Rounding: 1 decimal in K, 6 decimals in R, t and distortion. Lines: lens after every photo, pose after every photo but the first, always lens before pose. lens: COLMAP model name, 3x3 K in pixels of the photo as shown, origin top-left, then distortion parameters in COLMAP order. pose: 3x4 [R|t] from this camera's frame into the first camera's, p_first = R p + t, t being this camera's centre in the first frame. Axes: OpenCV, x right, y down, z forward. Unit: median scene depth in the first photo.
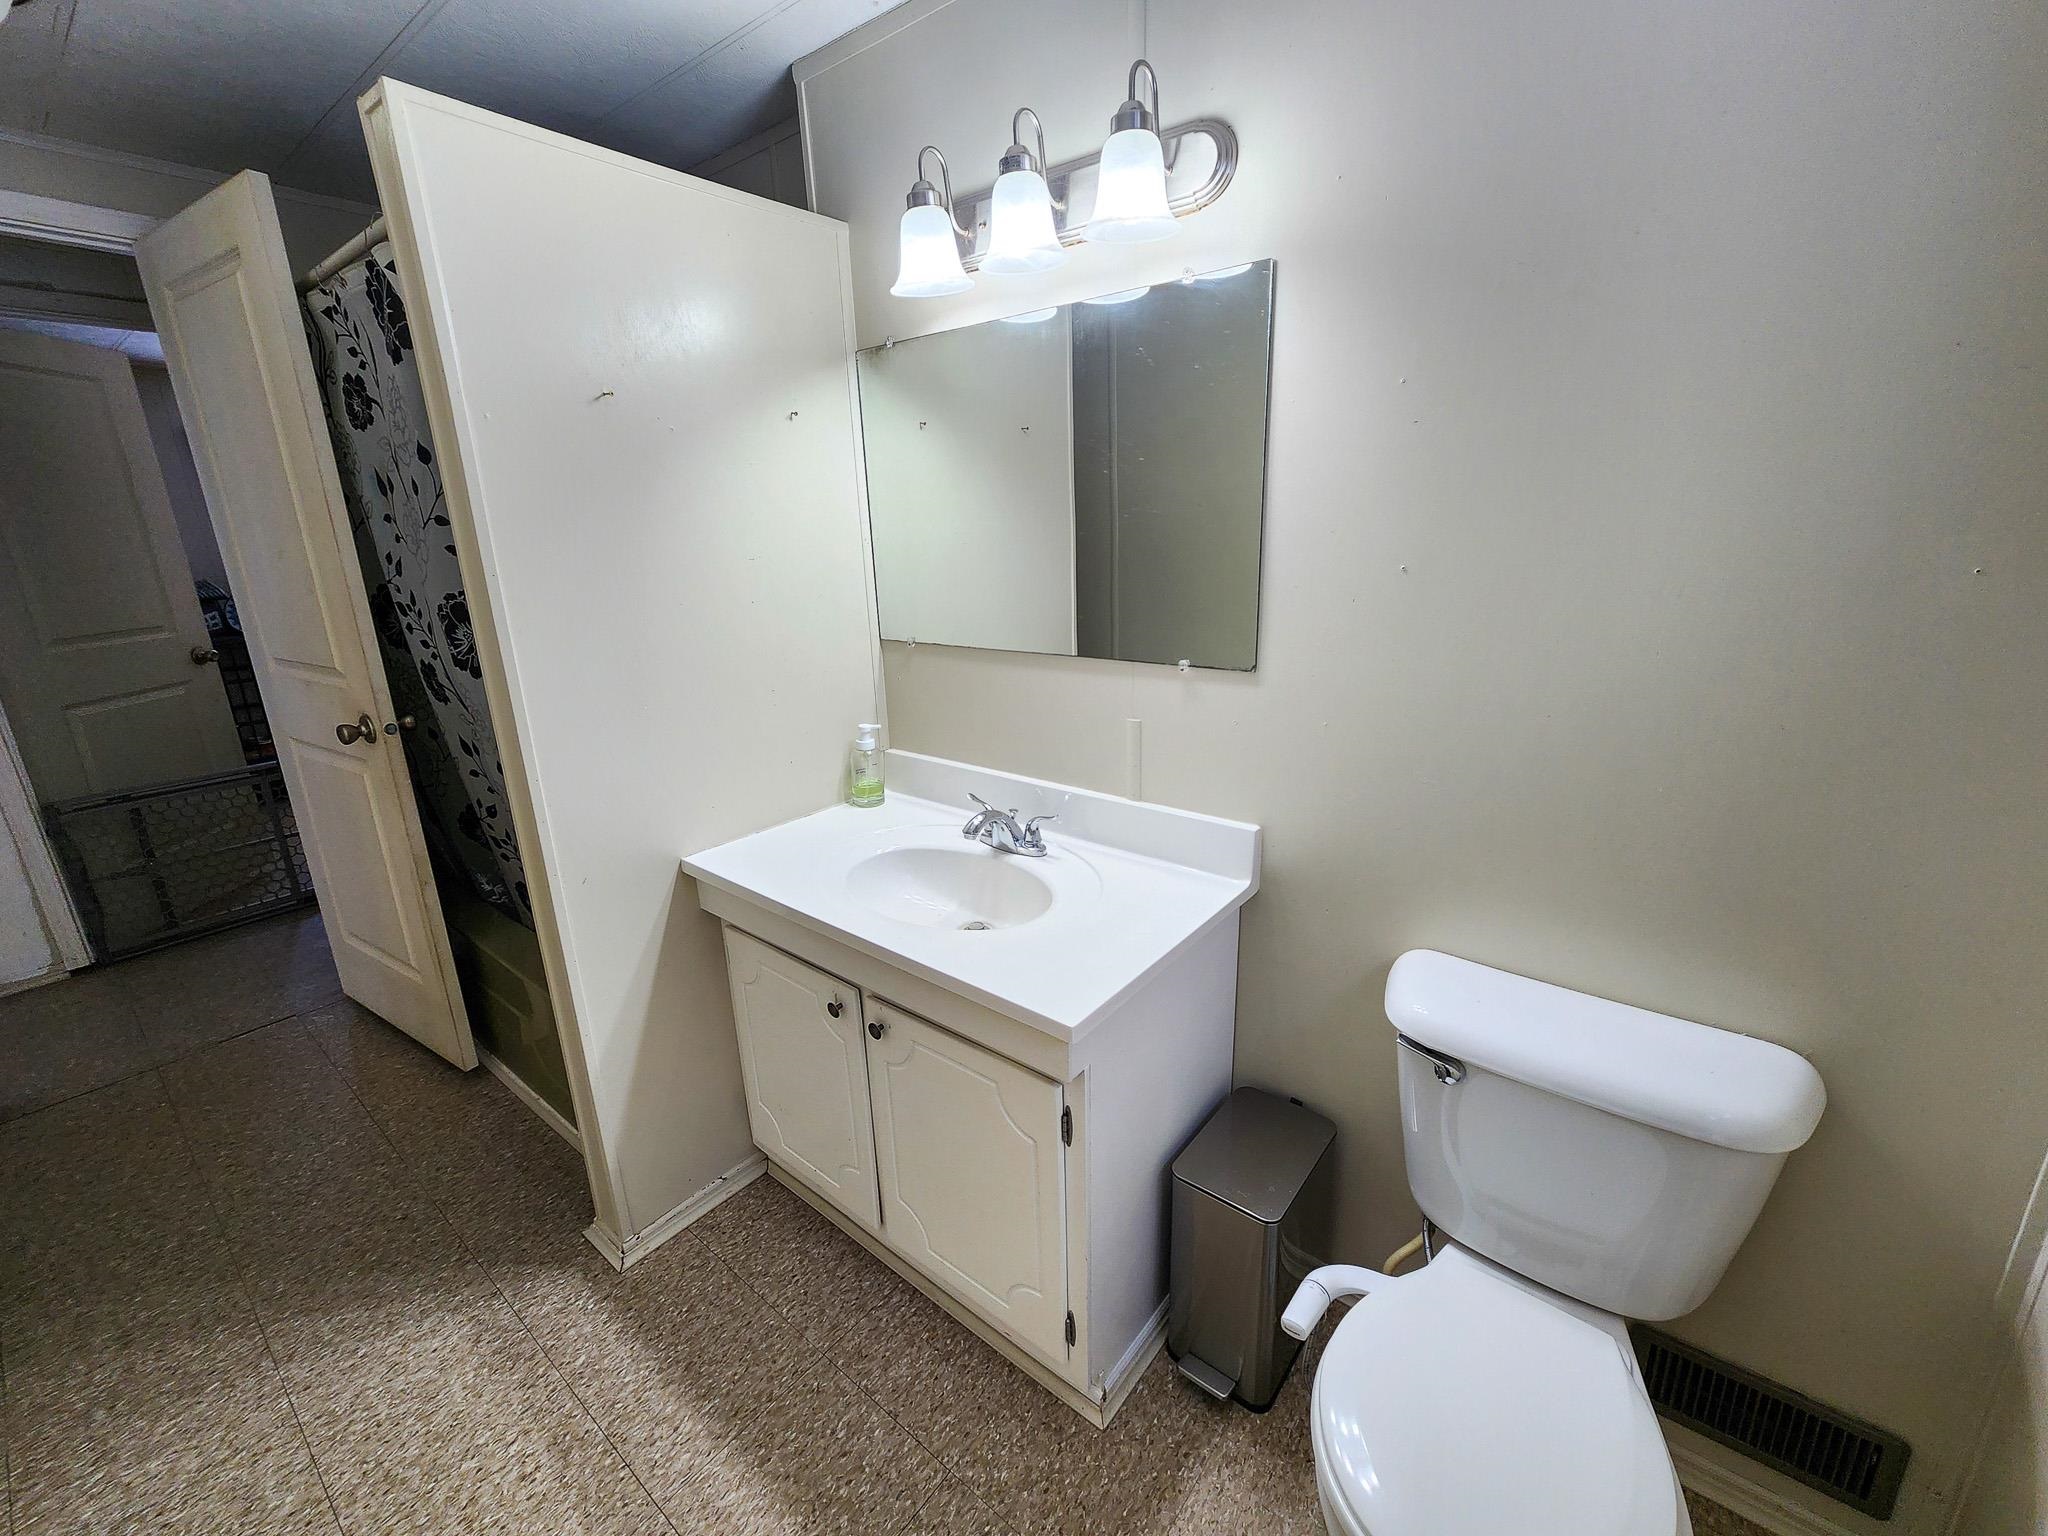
lens RADIAL K [[819.7, 0, 1003.7], [0, 819.7, 758.4], [0, 0, 1]] dist [-0.004920, -0.000100]
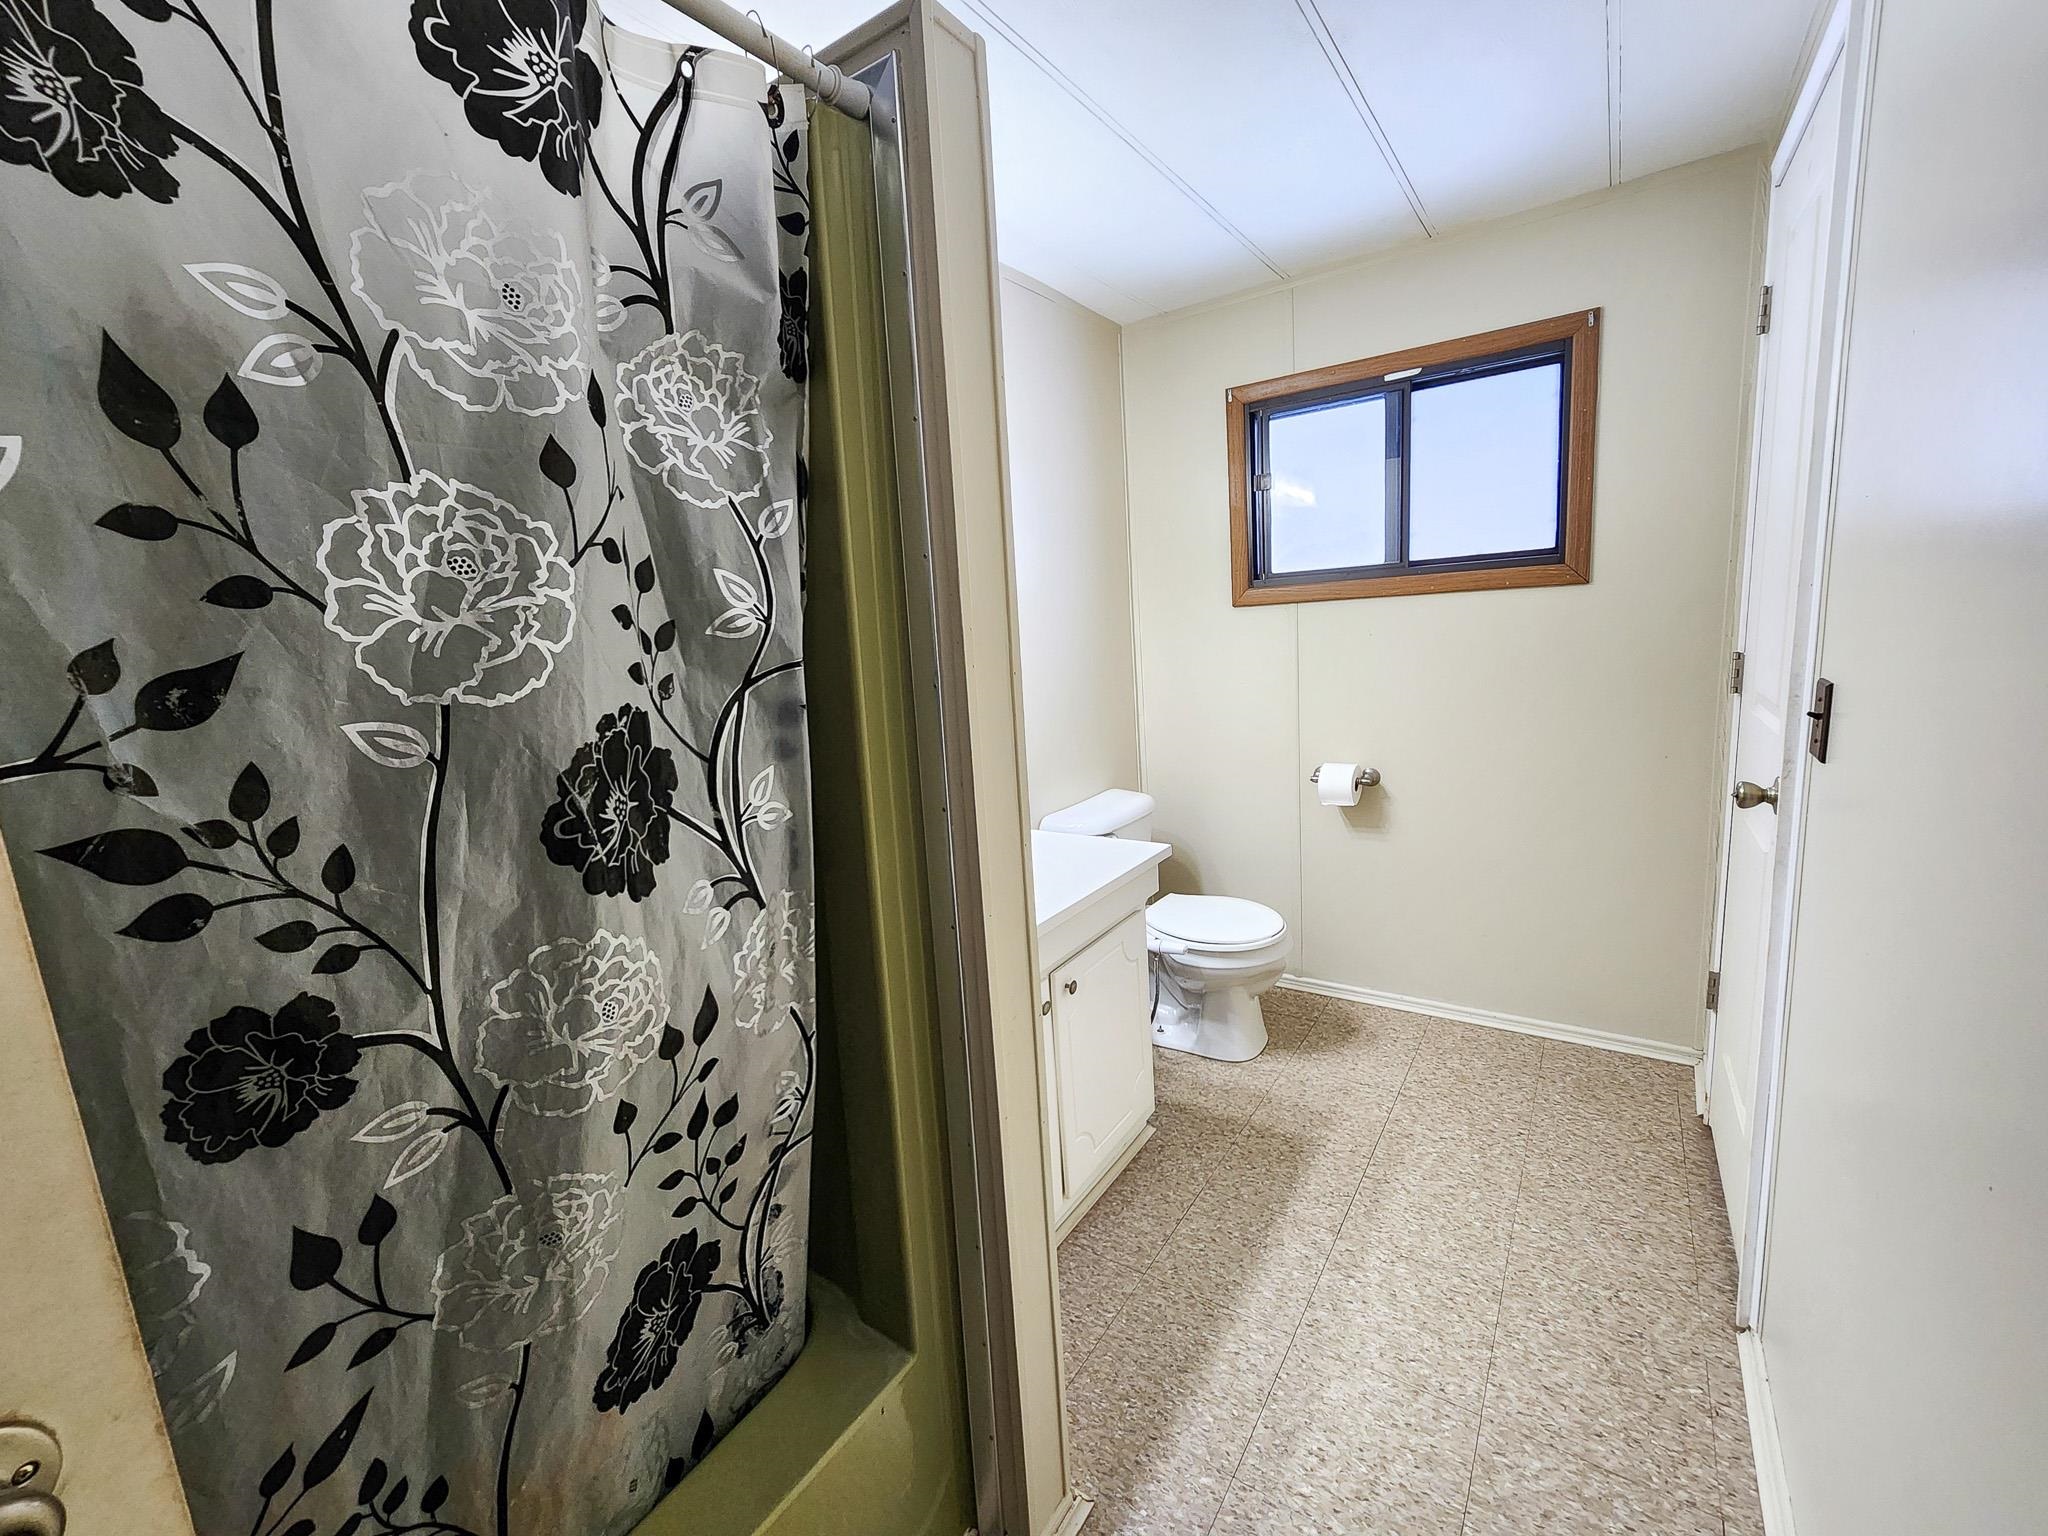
lens RADIAL K [[842.6, 0, 1018.3], [0, 842.6, 761.3], [0, 0, 1]] dist [-0.000821, 0.000792]
pose [[-0.065482, -0.139105, 0.988110, -1.371662], [0.335582, 0.929488, 0.153091, -0.212113], [-0.939732, 0.341617, -0.014183, 0.986418]]
